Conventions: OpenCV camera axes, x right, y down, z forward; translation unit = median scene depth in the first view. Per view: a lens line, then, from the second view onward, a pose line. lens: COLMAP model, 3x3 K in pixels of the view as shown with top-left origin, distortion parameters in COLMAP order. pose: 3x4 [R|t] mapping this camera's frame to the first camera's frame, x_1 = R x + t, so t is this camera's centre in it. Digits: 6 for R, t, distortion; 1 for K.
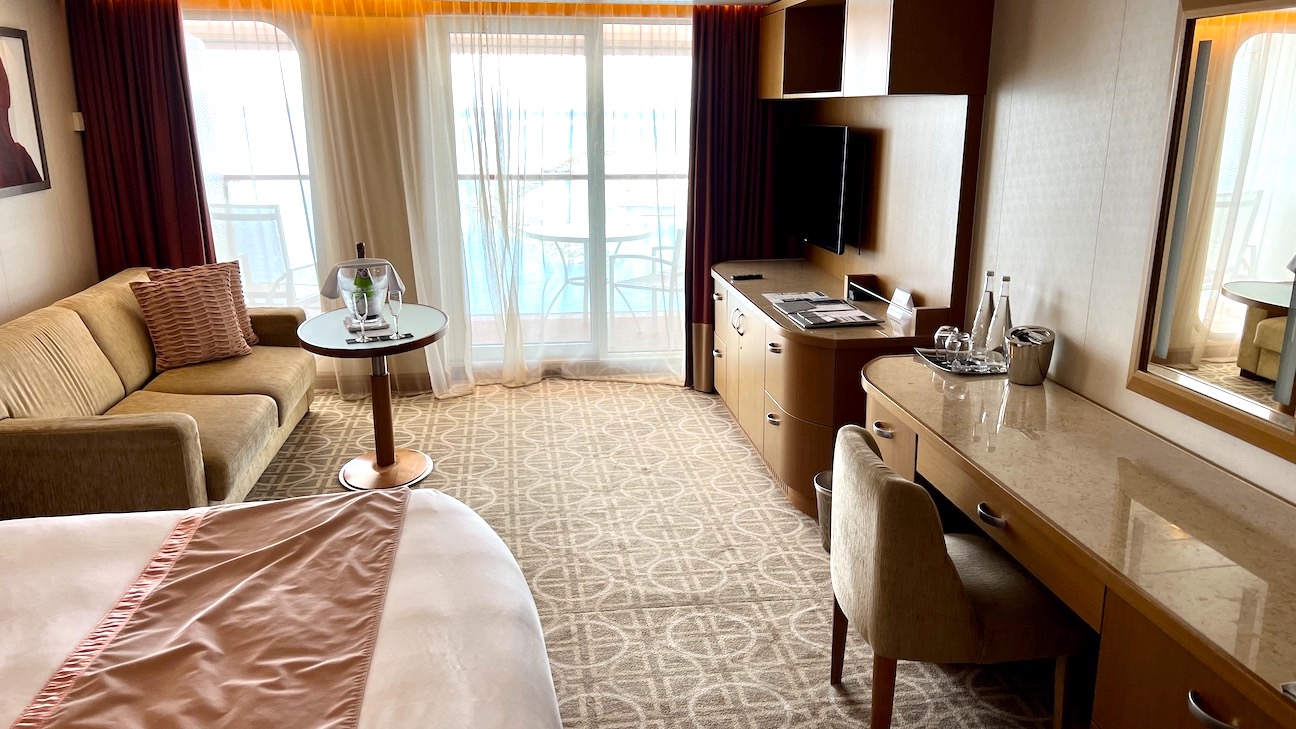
lens RADIAL K [[990.3, 0, 648.0], [0, 990.3, 364.5], [0, 0, 1]] dist [0.028238, -0.009889]
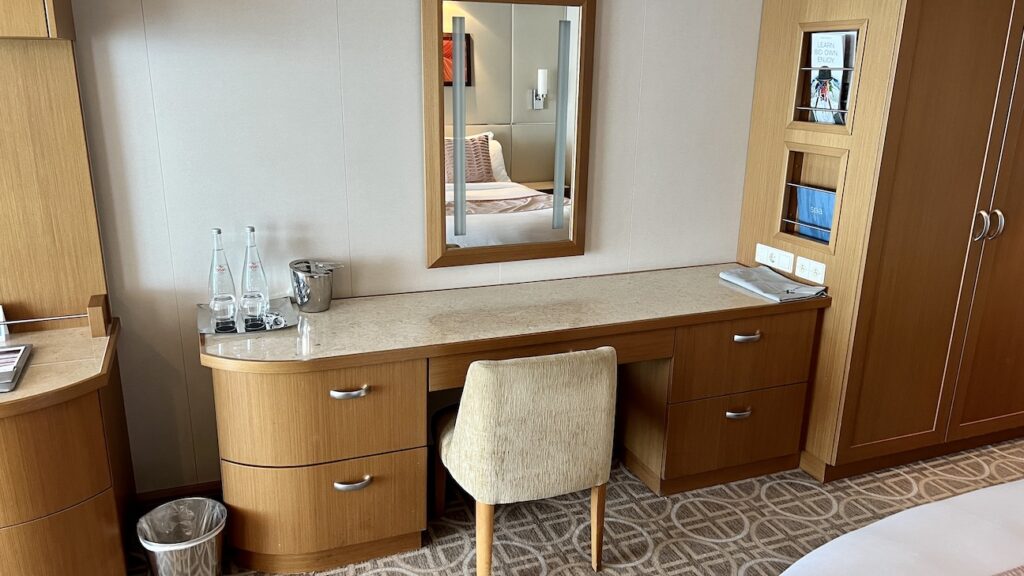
lens RADIAL K [[782.5, 0, 512.0], [0, 782.5, 288.0], [0, 0, 1]] dist [0.028238, -0.009889]
pose [[-0.240775, -0.284929, 0.927816, -0.266302], [0.227827, 0.912638, 0.339391, -0.140149], [-0.943463, 0.293098, -0.154826, 0.517001]]
